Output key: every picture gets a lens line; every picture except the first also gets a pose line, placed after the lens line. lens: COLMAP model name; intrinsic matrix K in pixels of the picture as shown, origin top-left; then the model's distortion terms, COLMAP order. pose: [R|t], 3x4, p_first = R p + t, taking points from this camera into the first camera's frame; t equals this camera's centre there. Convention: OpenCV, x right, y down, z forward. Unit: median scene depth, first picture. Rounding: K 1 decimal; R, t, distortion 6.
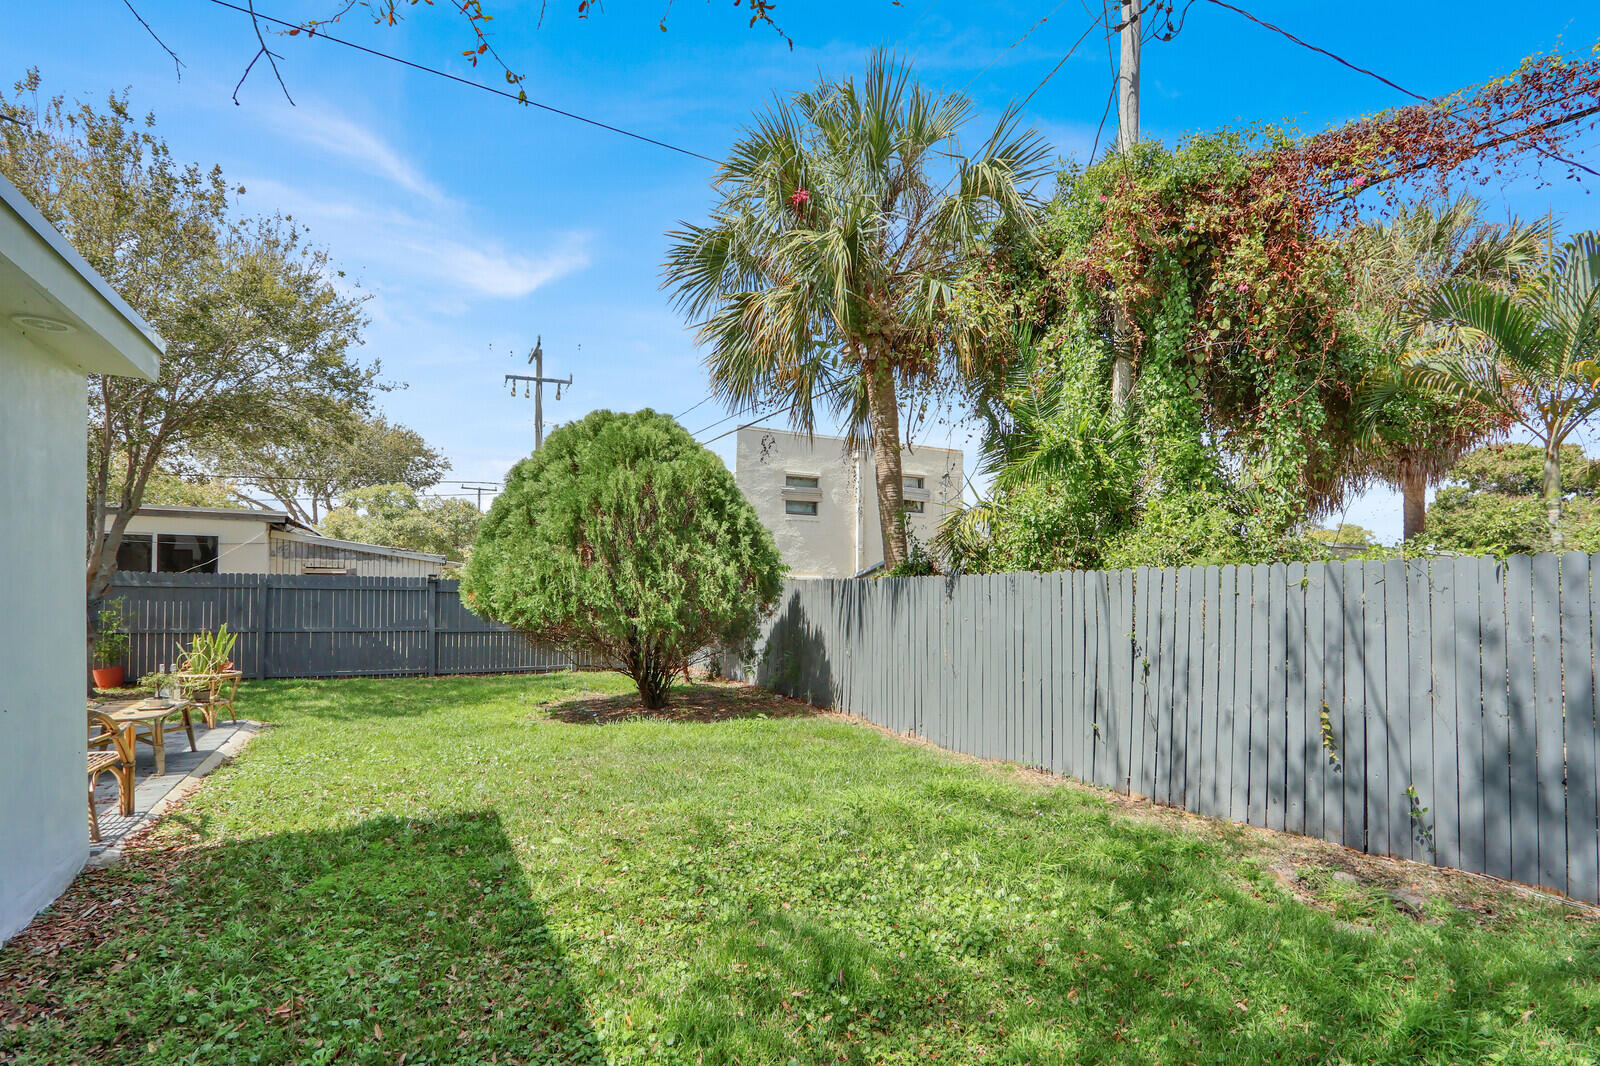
lens RADIAL K [[771.1, 0, 795.9], [0, 771.1, 582.1], [0, 0, 1]] dist [0.000842, 0.000030]
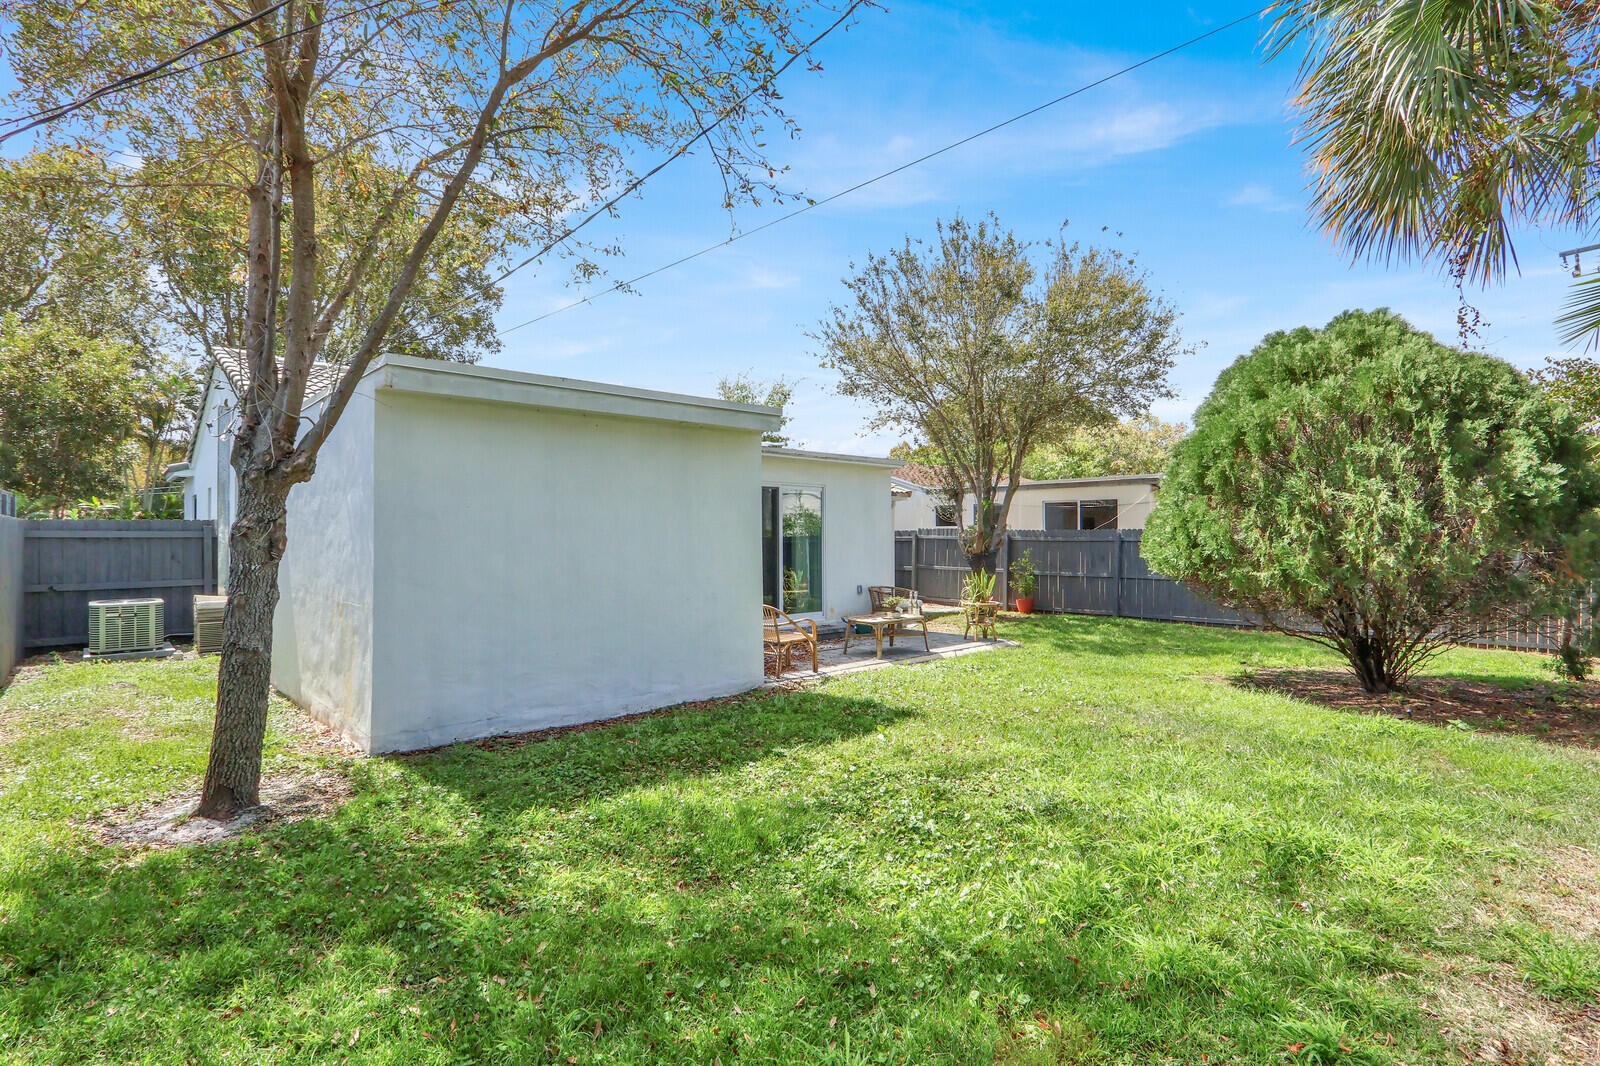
lens RADIAL K [[783.1, 0, 813.7], [0, 783.1, 541.0], [0, 0, 1]] dist [-0.001747, -0.000272]
pose [[0.257842, -0.008788, -0.966147, 0.781931], [0.015688, 0.999865, -0.004908, 0.013933], [0.966060, -0.013892, 0.257945, 0.477520]]
